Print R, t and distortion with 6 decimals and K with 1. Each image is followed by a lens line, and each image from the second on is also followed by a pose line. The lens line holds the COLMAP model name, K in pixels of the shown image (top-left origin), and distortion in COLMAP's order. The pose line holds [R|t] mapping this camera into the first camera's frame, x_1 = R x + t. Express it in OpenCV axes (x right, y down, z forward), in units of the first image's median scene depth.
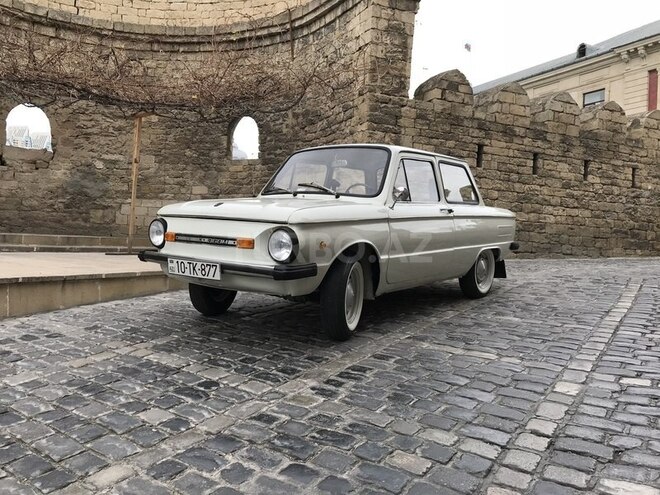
lens RADIAL K [[546.4, 0, 330.0], [0, 546.4, 247.5], [0, 0, 1]] dist [0.037298, -0.007186]
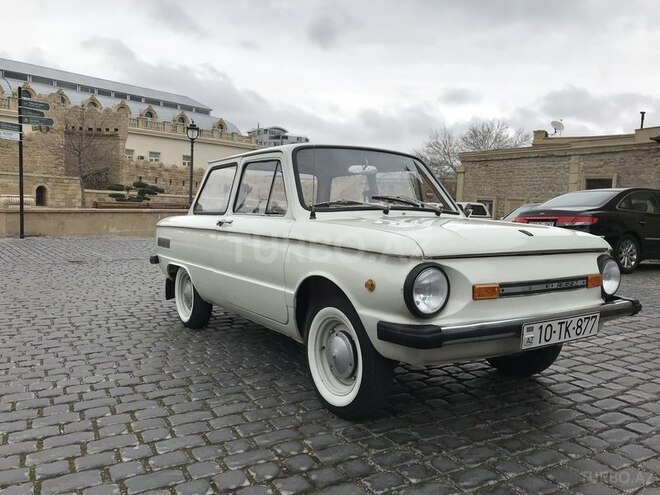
lens RADIAL K [[535.5, 0, 330.0], [0, 535.5, 247.5], [0, 0, 1]] dist [0.022234, -0.003058]
pose [[0.332554, -0.083802, 0.939353, -0.918682], [0.069529, 0.995512, 0.064197, -0.120056], [-0.940518, 0.043963, 0.336889, 0.995952]]
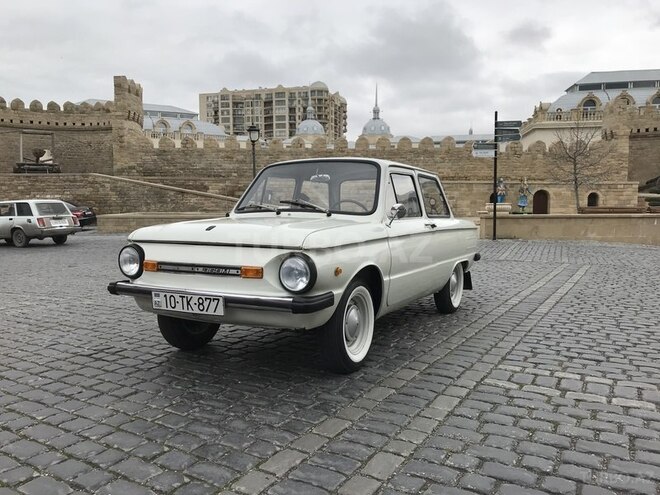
lens RADIAL K [[544.1, 0, 329.1], [0, 544.1, 242.5], [0, 0, 1]] dist [0.036115, -0.009352]
pose [[0.985184, -0.029803, 0.168893, -0.163133], [0.033428, 0.999267, -0.018665, -0.032298], [-0.168213, 0.024034, 0.985458, 0.100274]]
